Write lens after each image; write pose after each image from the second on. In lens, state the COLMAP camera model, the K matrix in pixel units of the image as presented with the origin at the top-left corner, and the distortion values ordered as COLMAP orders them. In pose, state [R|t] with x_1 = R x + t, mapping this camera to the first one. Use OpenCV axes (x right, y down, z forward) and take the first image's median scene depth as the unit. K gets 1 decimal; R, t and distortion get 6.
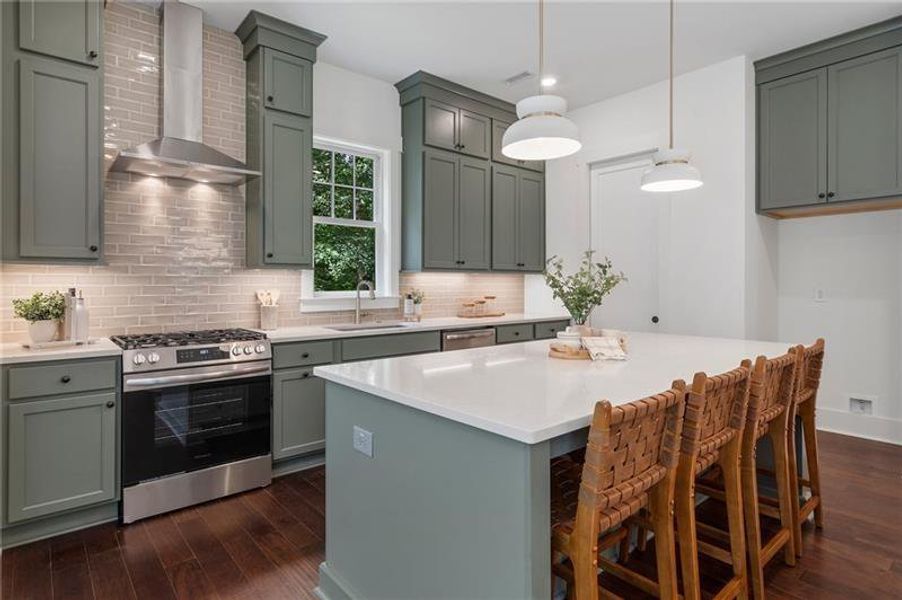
lens RADIAL K [[481.9, 0, 449.4], [0, 481.9, 278.3], [0, 0, 1]] dist [0.002872, 0.000503]
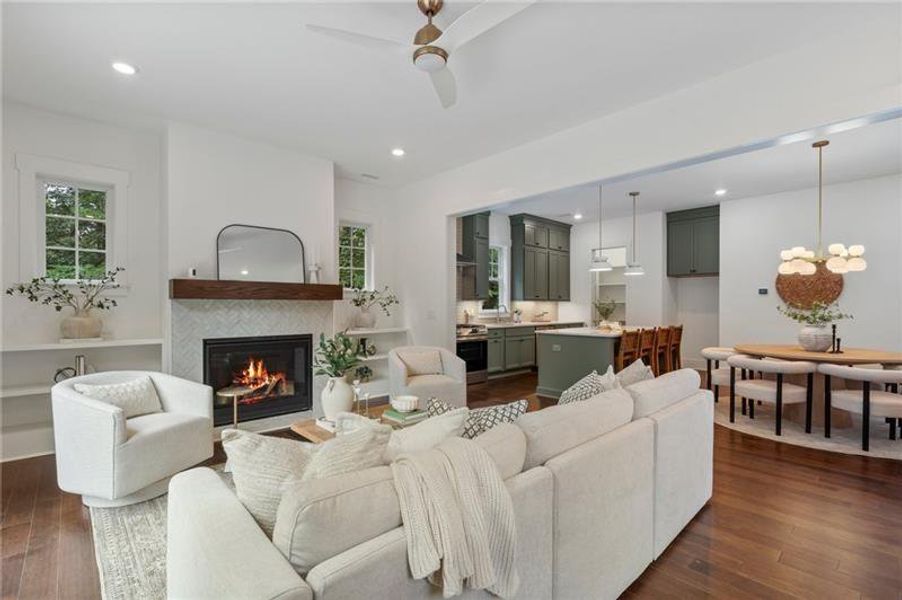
lens RADIAL K [[412.8, 0, 451.0], [0, 412.8, 300.0], [0, 0, 1]] dist [0.001467, 0.000236]
pose [[0.999080, 0.002756, 0.042794, -0.472828], [-0.002823, 0.999995, 0.001487, -0.019463], [-0.042790, -0.001607, 0.999083, -0.911347]]
